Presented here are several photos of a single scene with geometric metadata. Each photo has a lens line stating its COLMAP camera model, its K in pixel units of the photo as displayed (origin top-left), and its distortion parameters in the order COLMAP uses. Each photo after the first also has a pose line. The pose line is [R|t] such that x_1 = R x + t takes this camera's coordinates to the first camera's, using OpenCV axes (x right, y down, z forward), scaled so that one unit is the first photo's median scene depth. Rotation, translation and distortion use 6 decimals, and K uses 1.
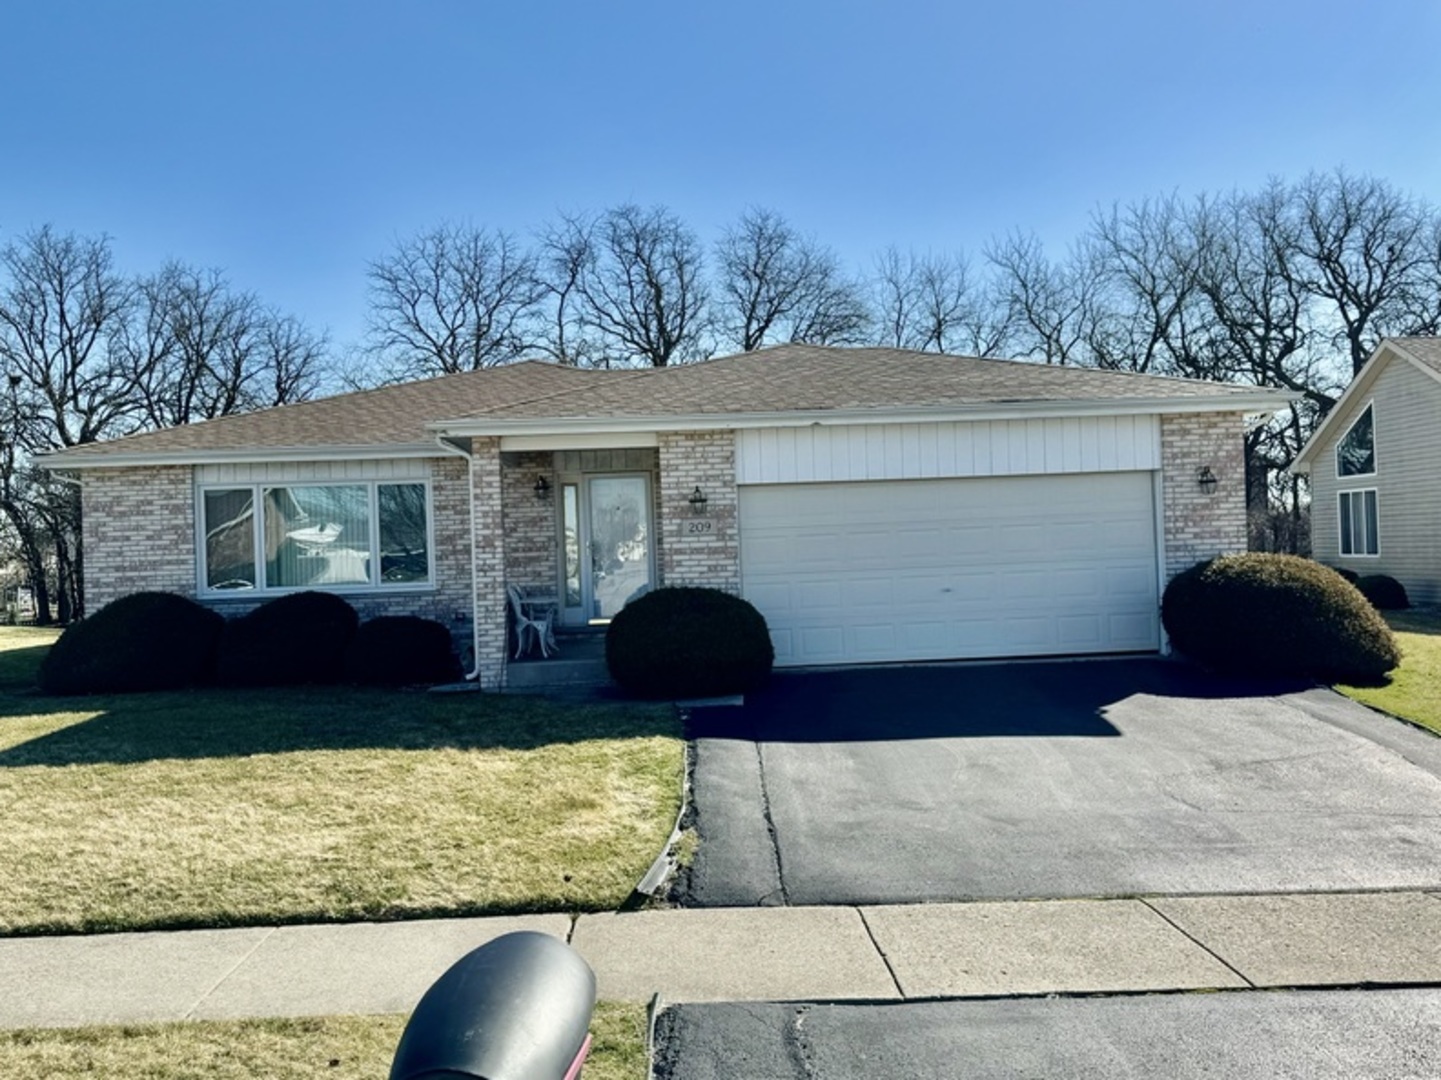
lens RADIAL K [[1385.3, 0, 720.5], [0, 1385.3, 540.0], [0, 0, 1]] dist [0.121368, -0.233366]
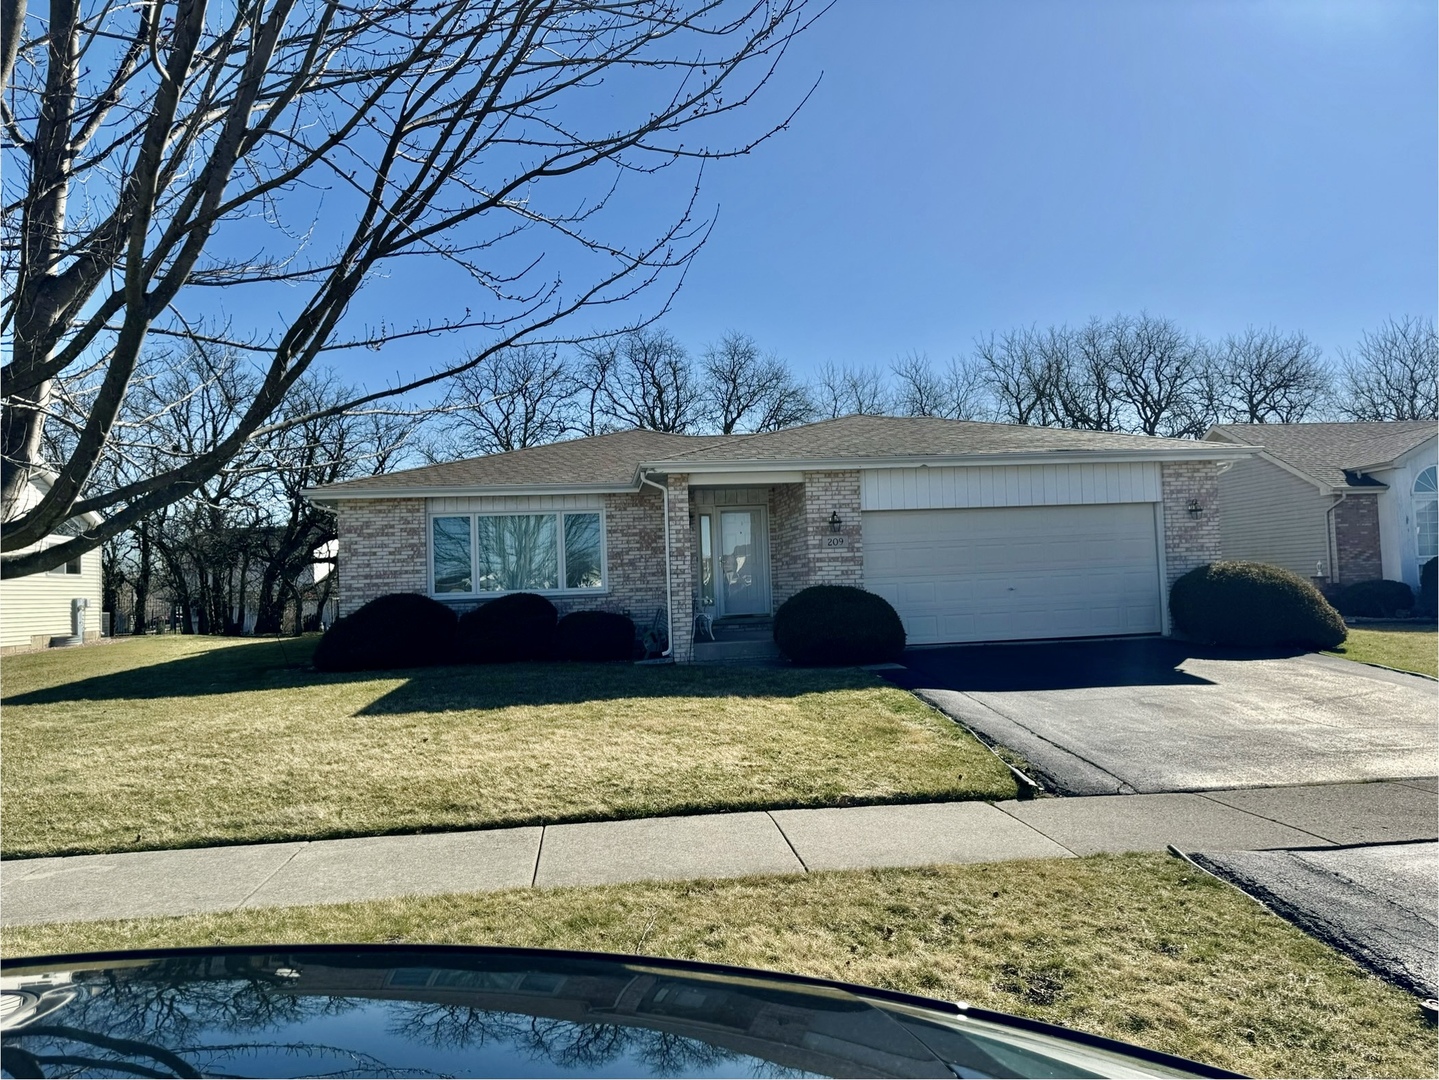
lens RADIAL K [[1015.4, 0, 719.5], [0, 1015.4, 540.0], [0, 0, 1]] dist [0.075879, 0.001460]
pose [[0.996145, 0.003355, 0.087653, -0.203181], [0.000388, 0.999090, -0.042653, 0.029559], [-0.087716, 0.042523, 0.995238, 0.023685]]
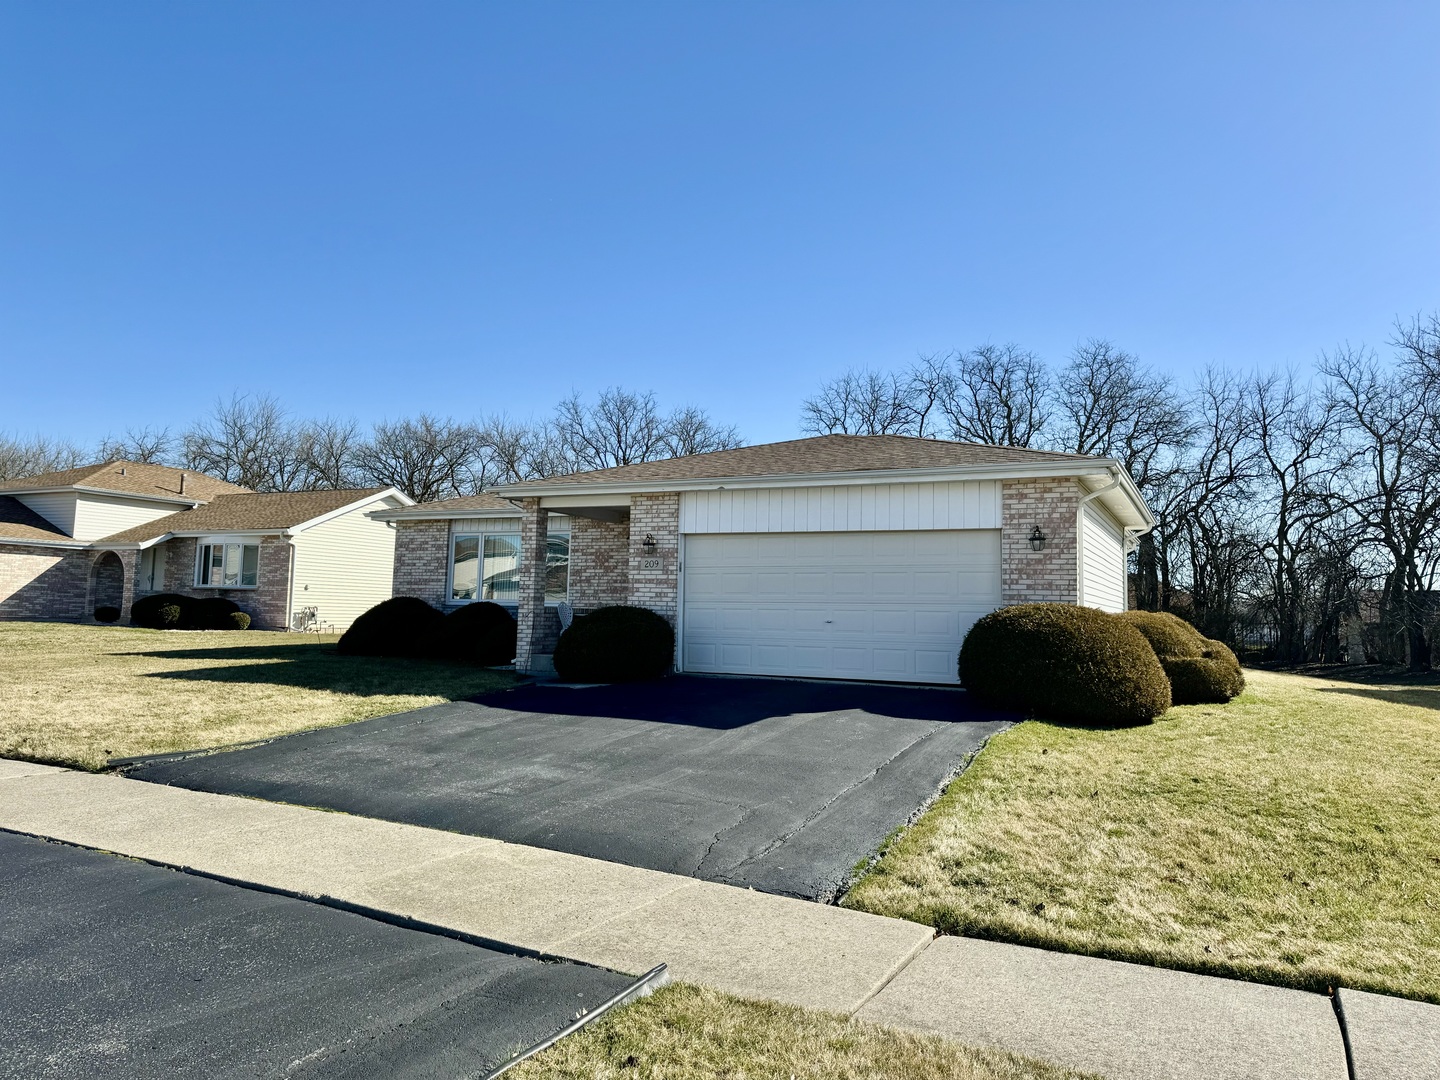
lens RADIAL K [[1021.8, 0, 720.0], [0, 1021.8, 540.0], [0, 0, 1]] dist [0.068337, -0.005233]
pose [[0.875138, 0.021986, -0.483374, 0.502149], [-0.054730, 0.997054, -0.053736, 0.016682], [0.480768, 0.073482, 0.873763, 0.144465]]
